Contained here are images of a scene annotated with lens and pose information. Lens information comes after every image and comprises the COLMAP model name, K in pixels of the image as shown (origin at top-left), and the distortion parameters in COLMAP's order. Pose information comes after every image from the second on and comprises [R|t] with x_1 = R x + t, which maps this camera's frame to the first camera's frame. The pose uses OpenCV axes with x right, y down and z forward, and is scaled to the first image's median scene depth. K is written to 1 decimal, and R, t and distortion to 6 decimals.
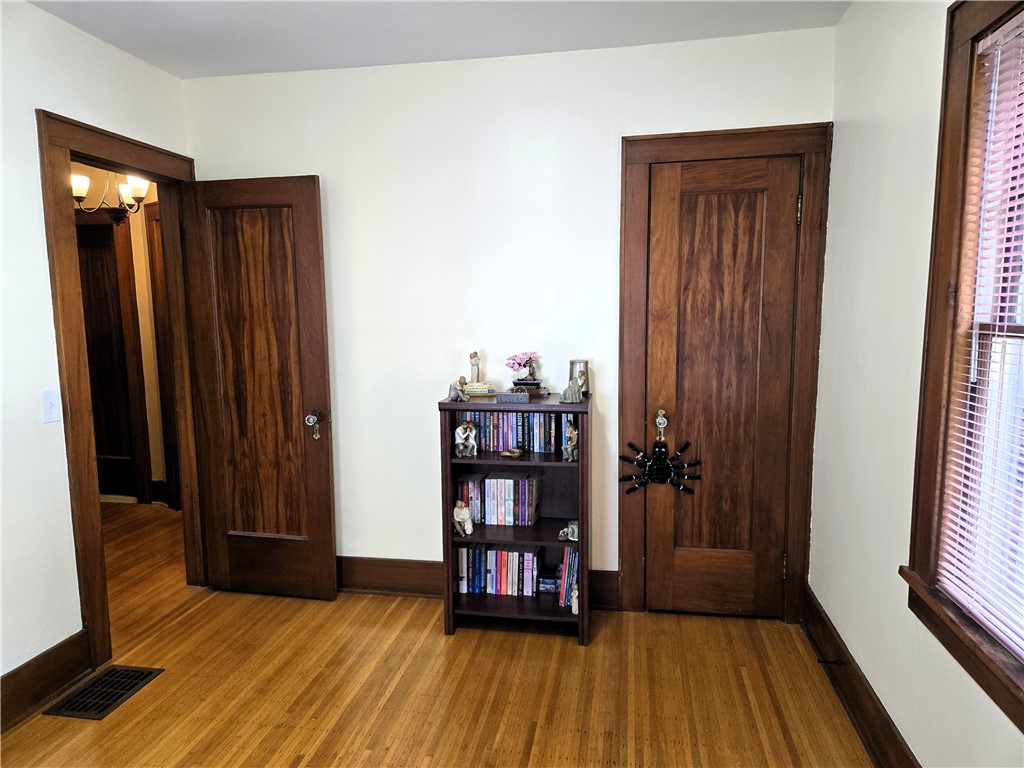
lens RADIAL K [[691.6, 0, 506.6], [0, 691.6, 394.4], [0, 0, 1]] dist [0.090218, -0.079661]
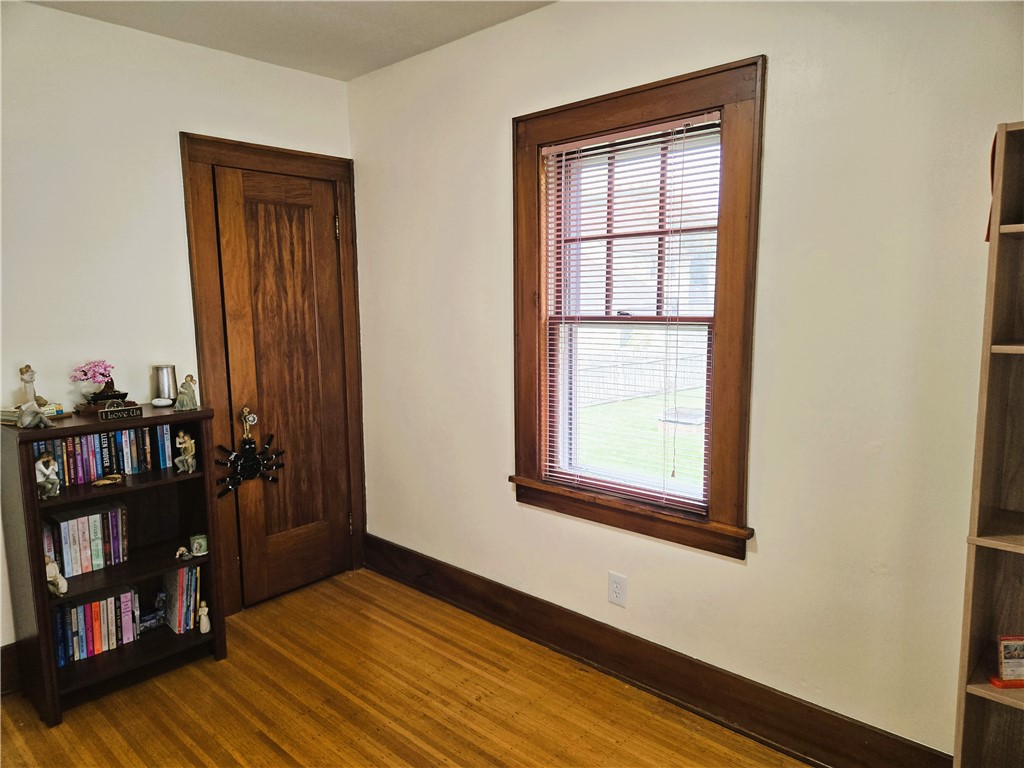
lens RADIAL K [[691.6, 0, 506.6], [0, 691.6, 394.4], [0, 0, 1]] dist [0.090218, -0.079661]
pose [[0.534454, -0.111533, 0.837806, -0.442043], [0.114489, 0.991672, 0.058981, -0.014554], [-0.837407, 0.064397, 0.542772, 0.118102]]
